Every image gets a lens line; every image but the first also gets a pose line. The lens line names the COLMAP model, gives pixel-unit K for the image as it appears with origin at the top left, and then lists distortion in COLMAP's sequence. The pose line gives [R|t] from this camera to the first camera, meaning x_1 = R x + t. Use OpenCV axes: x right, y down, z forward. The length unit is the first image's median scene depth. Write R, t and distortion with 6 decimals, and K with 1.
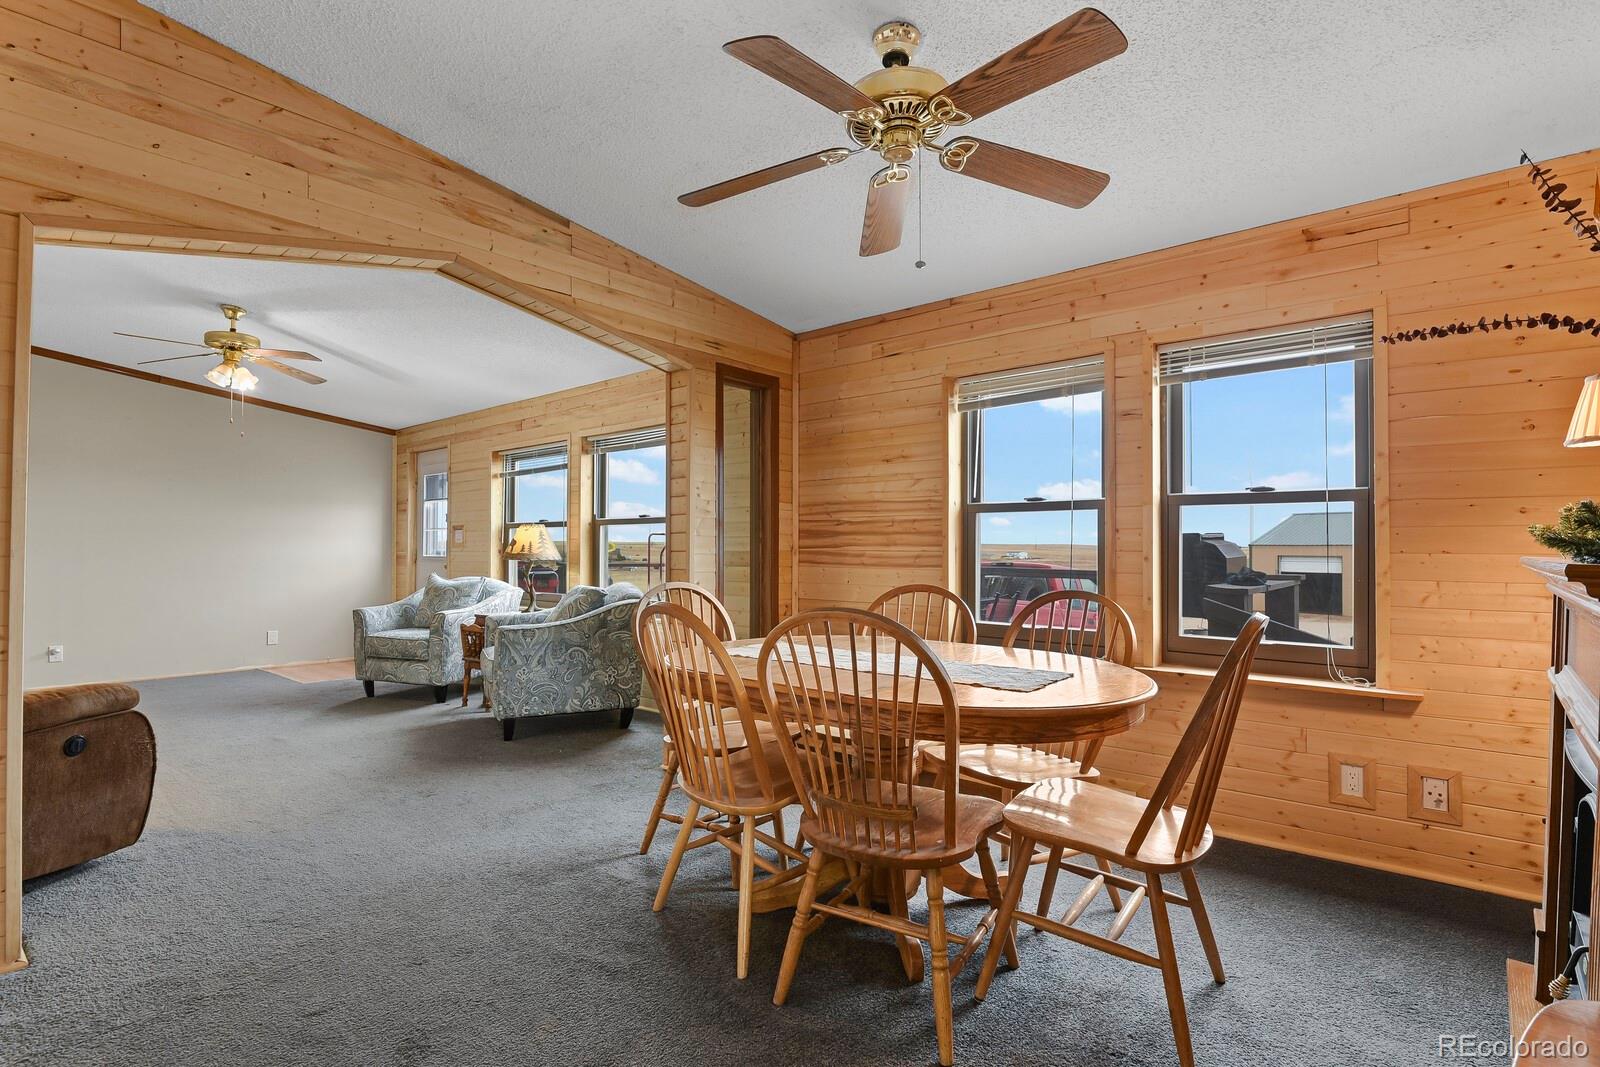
lens RADIAL K [[780.5, 0, 800.6], [0, 780.5, 539.8], [0, 0, 1]] dist [-0.011645, -0.000631]
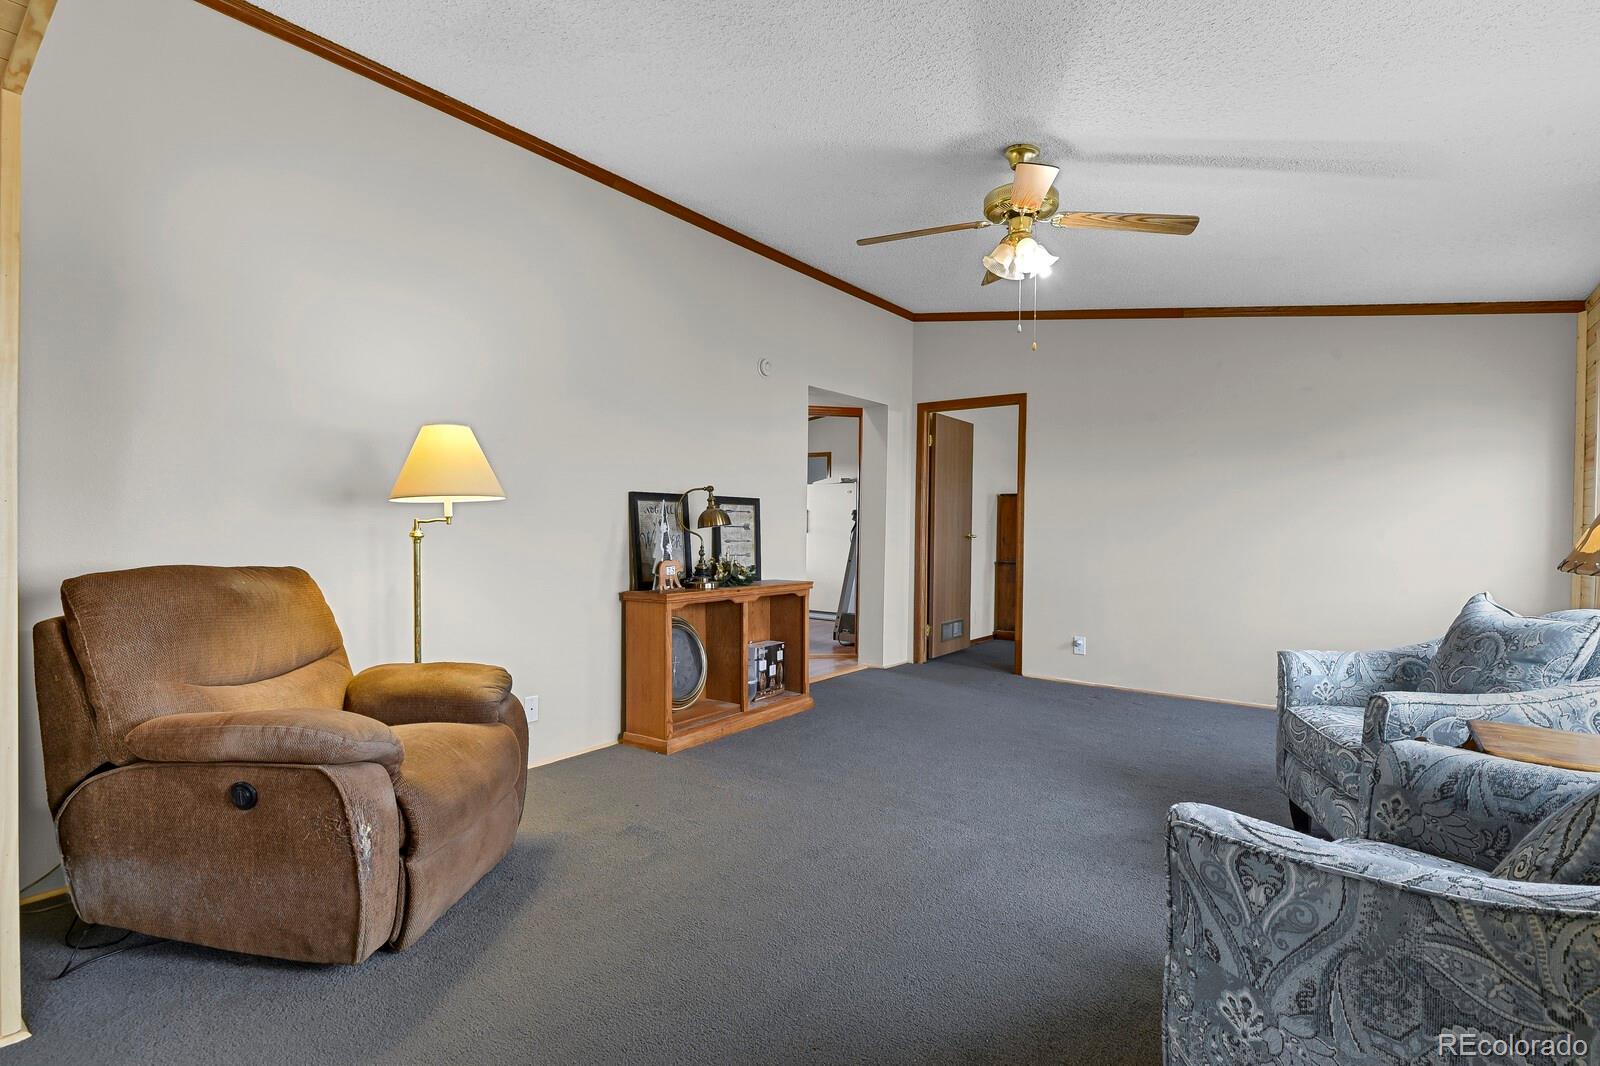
lens RADIAL K [[780.5, 0, 800.6], [0, 780.5, 539.3], [0, 0, 1]] dist [-0.011645, -0.000631]
pose [[0.081413, 0.018749, -0.996504, -0.107161], [-0.004445, 0.999820, 0.018448, 0.009693], [0.996671, 0.002927, 0.081482, 0.773681]]
